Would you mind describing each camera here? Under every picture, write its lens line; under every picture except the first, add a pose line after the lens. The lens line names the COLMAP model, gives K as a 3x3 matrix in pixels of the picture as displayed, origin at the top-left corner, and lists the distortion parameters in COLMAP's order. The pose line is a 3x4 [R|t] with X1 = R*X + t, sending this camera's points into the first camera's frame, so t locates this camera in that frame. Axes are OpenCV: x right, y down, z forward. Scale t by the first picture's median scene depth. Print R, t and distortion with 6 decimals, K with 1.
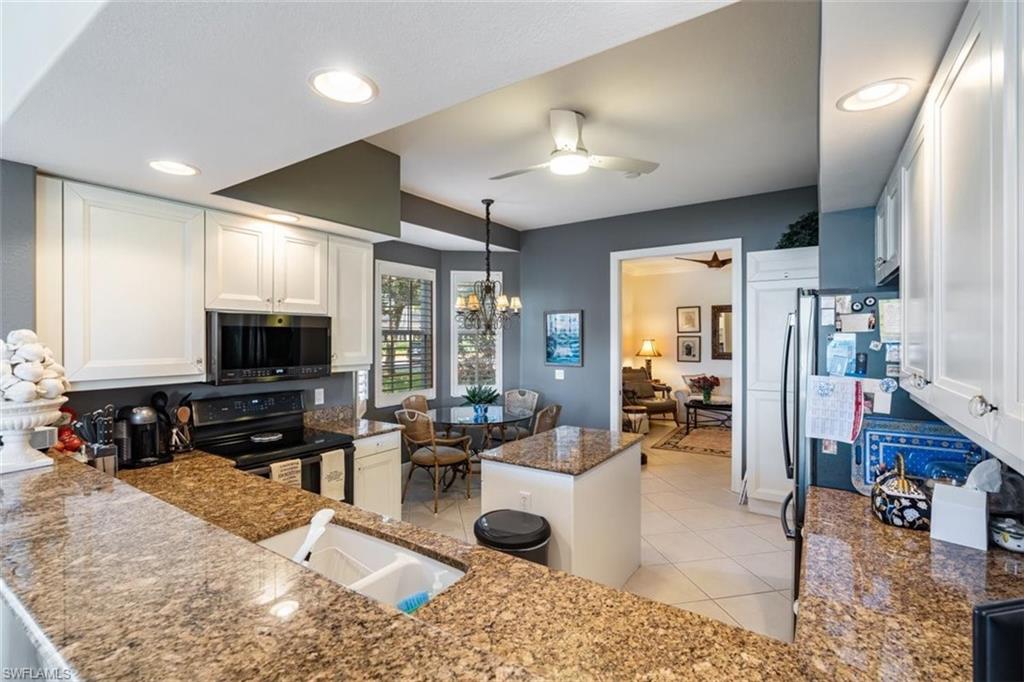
lens RADIAL K [[465.7, 0, 514.7], [0, 465.7, 339.4], [0, 0, 1]] dist [-0.012086, -0.000084]
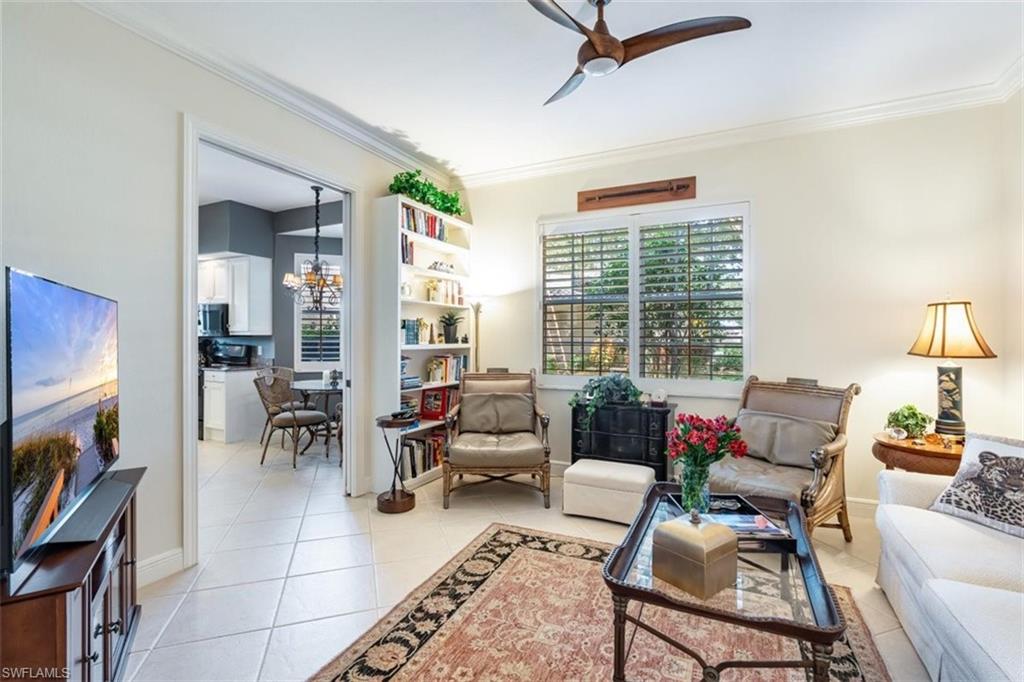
lens RADIAL K [[465.7, 0, 510.2], [0, 465.7, 335.9], [0, 0, 1]] dist [-0.012086, -0.000084]
pose [[0.122092, 0.004032, -0.992511, 0.869624], [-0.005515, 0.999979, 0.003384, 0.035603], [0.992503, 0.005060, 0.122112, 1.058916]]
